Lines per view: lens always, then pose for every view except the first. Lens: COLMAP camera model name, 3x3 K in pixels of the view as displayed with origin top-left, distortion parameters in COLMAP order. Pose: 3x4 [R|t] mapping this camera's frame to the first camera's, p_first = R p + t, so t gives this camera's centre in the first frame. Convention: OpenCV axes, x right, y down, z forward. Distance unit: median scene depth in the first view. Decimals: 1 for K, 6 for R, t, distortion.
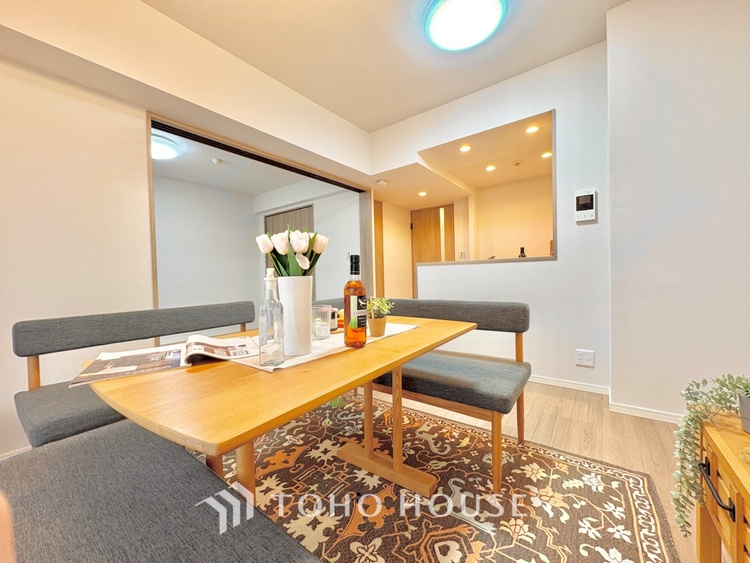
lens RADIAL K [[298.0, 0, 375.4], [0, 298.0, 282.5], [0, 0, 1]] dist [0.000258, -0.000369]
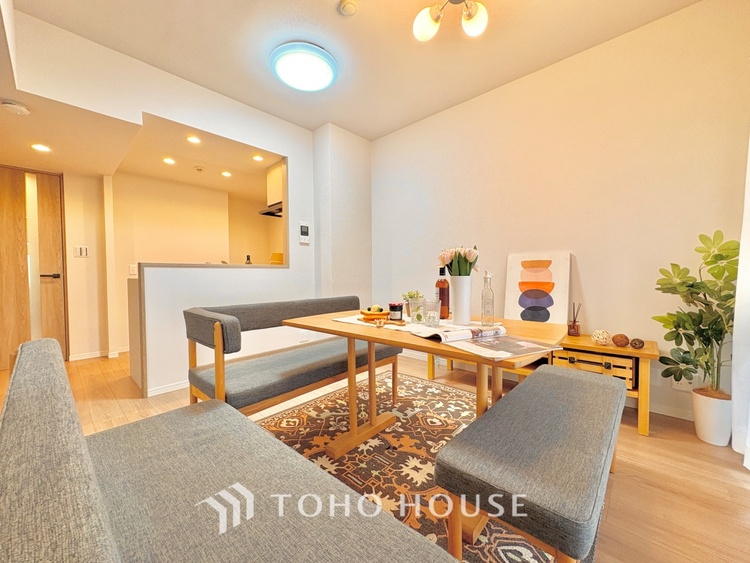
lens RADIAL K [[298.0, 0, 374.8], [0, 298.0, 282.6], [0, 0, 1]] dist [0.000258, -0.000369]
pose [[0.098998, -0.003983, 0.995080, -0.941554], [0.029408, 0.999567, 0.001075, -0.000711], [-0.994653, 0.029157, 0.099072, 0.646092]]
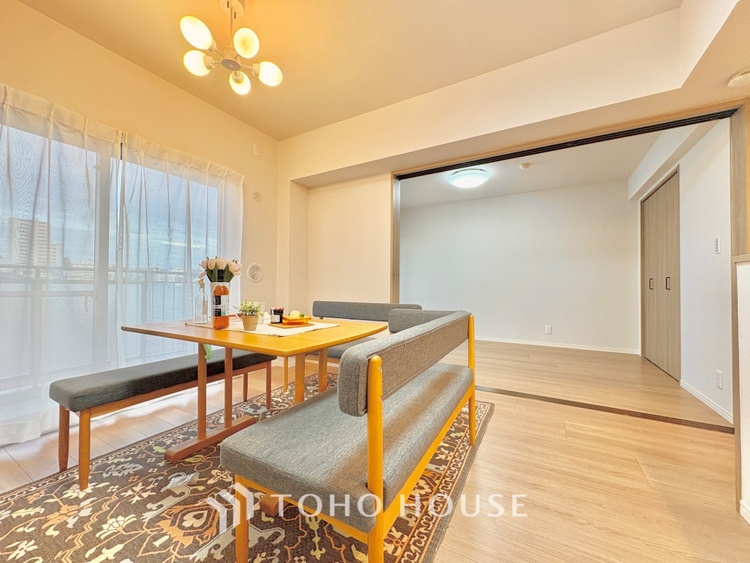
lens RADIAL K [[298.0, 0, 376.3], [0, 298.0, 283.4], [0, 0, 1]] dist [0.000258, -0.000369]
pose [[0.127689, 0.016255, -0.991681, 0.827833], [-0.032743, 0.999390, 0.012166, -0.034058], [0.991274, 0.030918, 0.128143, 0.851240]]
